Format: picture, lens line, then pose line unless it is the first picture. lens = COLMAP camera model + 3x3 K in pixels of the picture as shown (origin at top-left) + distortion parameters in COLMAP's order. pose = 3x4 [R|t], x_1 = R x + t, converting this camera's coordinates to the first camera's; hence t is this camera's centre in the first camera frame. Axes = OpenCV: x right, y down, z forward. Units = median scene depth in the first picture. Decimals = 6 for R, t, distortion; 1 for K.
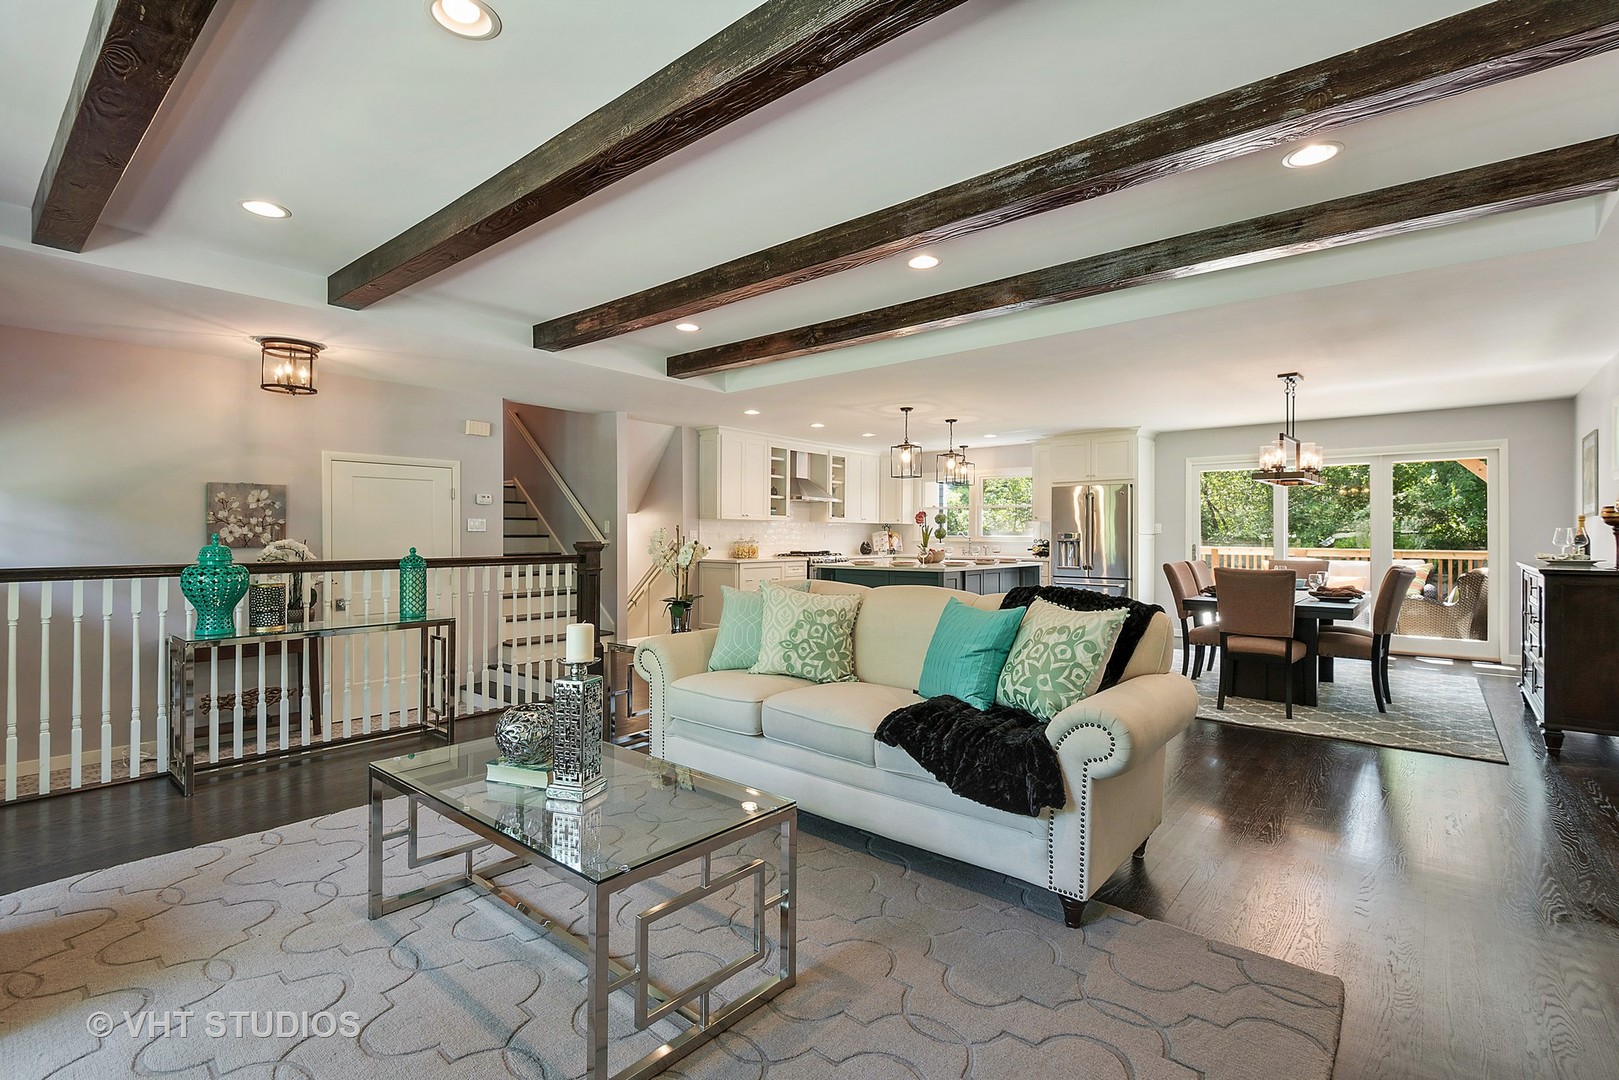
lens RADIAL K [[747.4, 0, 804.4], [0, 747.4, 538.9], [0, 0, 1]] dist [-0.000772, -0.001778]
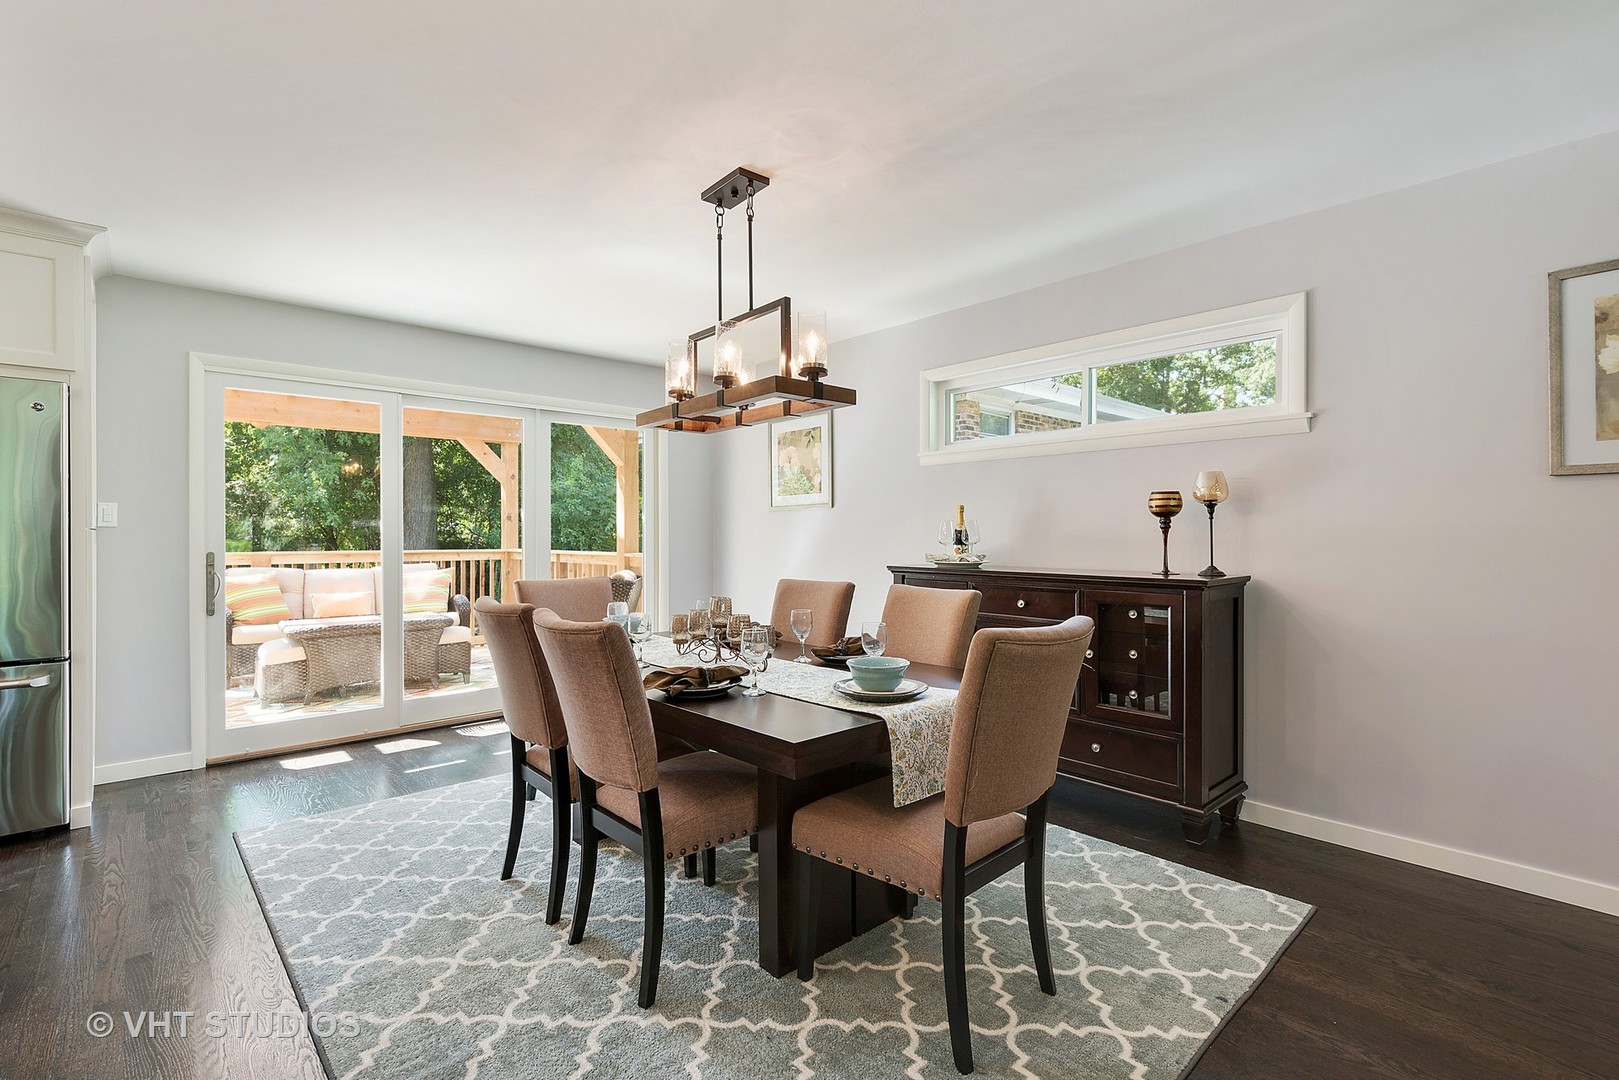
lens RADIAL K [[747.4, 0, 801.3], [0, 747.4, 532.9], [0, 0, 1]] dist [-0.000772, -0.001778]
pose [[0.120305, -0.004206, 0.992728, 0.117086], [0.008452, 0.999959, 0.003212, -0.002289], [-0.992701, 0.008005, 0.120336, 0.546498]]
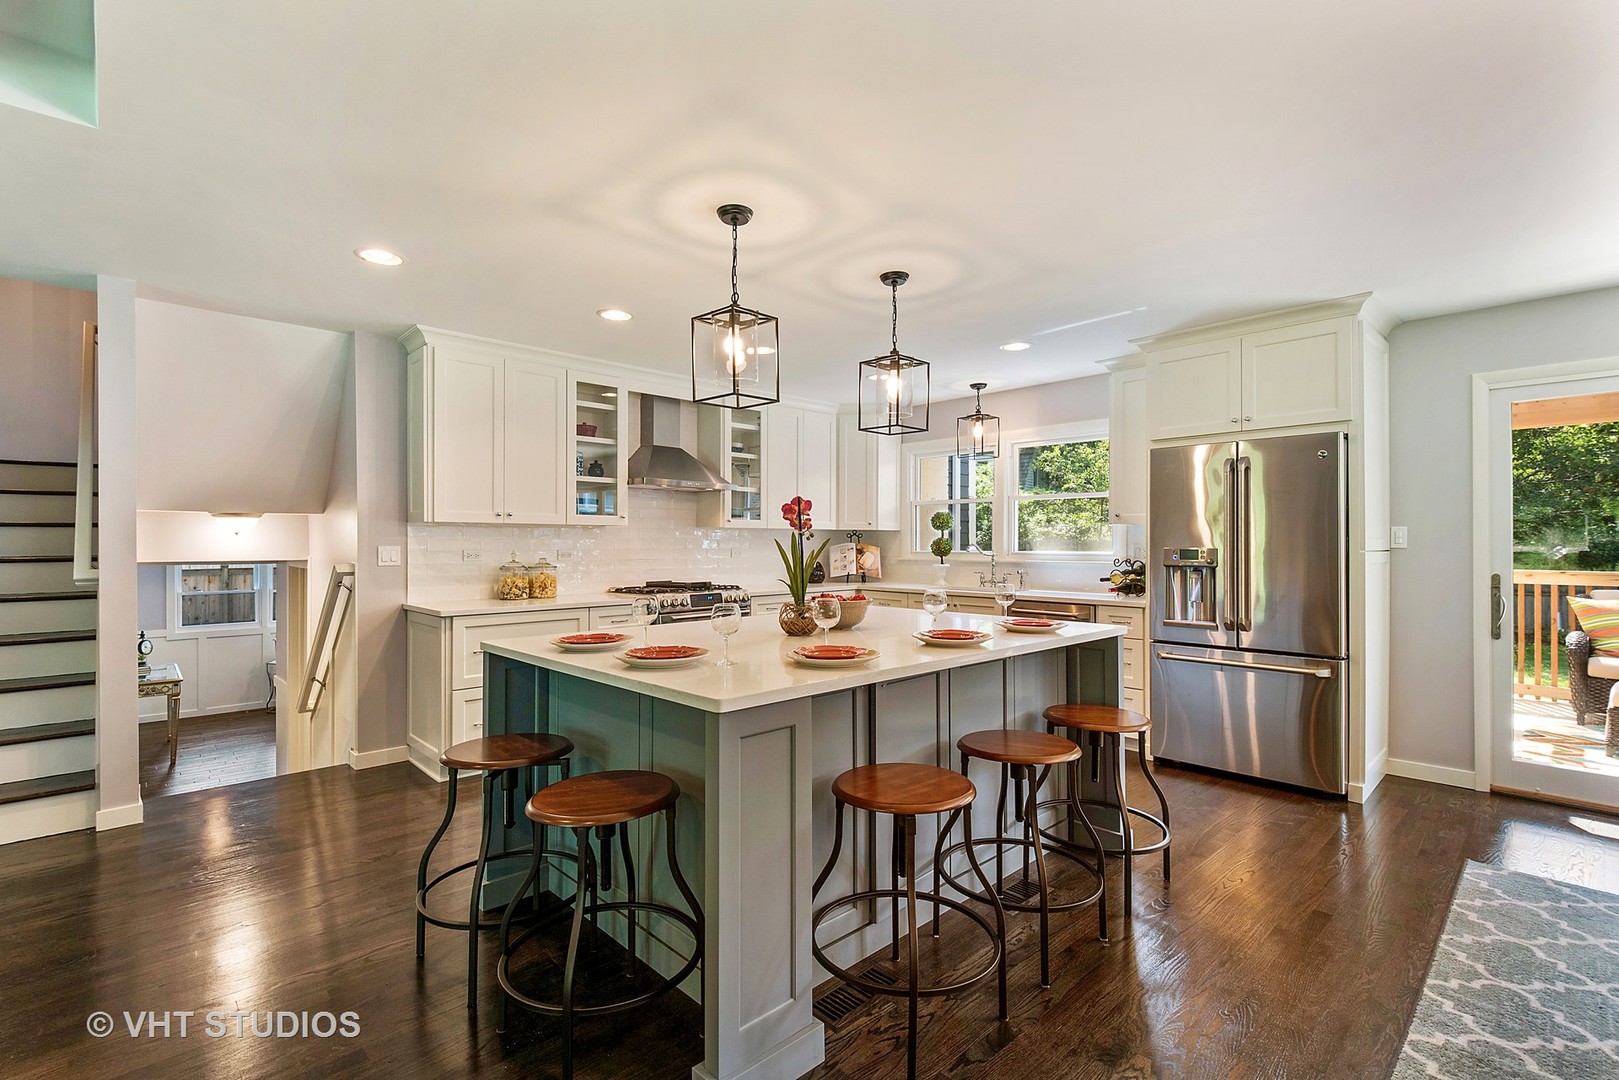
lens RADIAL K [[747.4, 0, 805.6], [0, 747.4, 538.8], [0, 0, 1]] dist [-0.000772, -0.001778]
pose [[0.993807, -0.004283, -0.111036, 0.158997], [0.003250, 0.999950, -0.009479, -0.009078], [0.111071, 0.009059, 0.993771, 0.482397]]
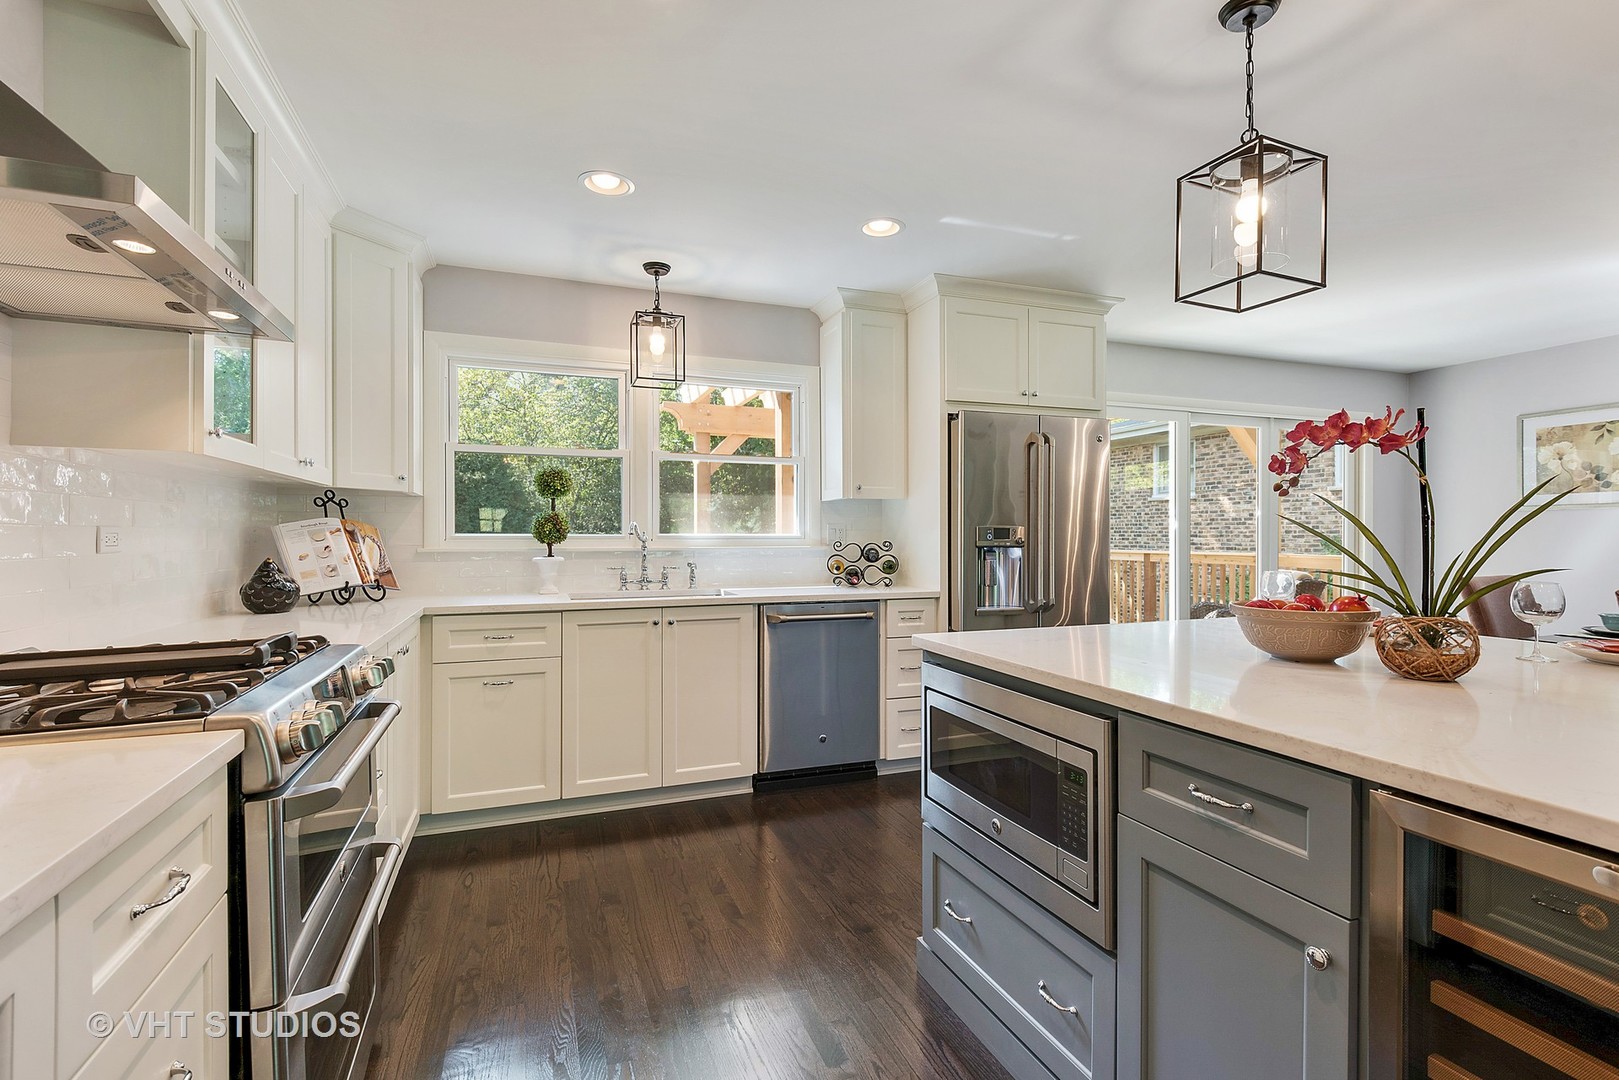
lens RADIAL K [[747.4, 0, 806.1], [0, 747.4, 535.4], [0, 0, 1]] dist [-0.000772, -0.001778]
pose [[0.490007, -0.009679, 0.871665, -0.050383], [0.004306, 0.999953, 0.008683, -0.006248], [-0.871708, -0.000501, 0.490025, 0.829555]]
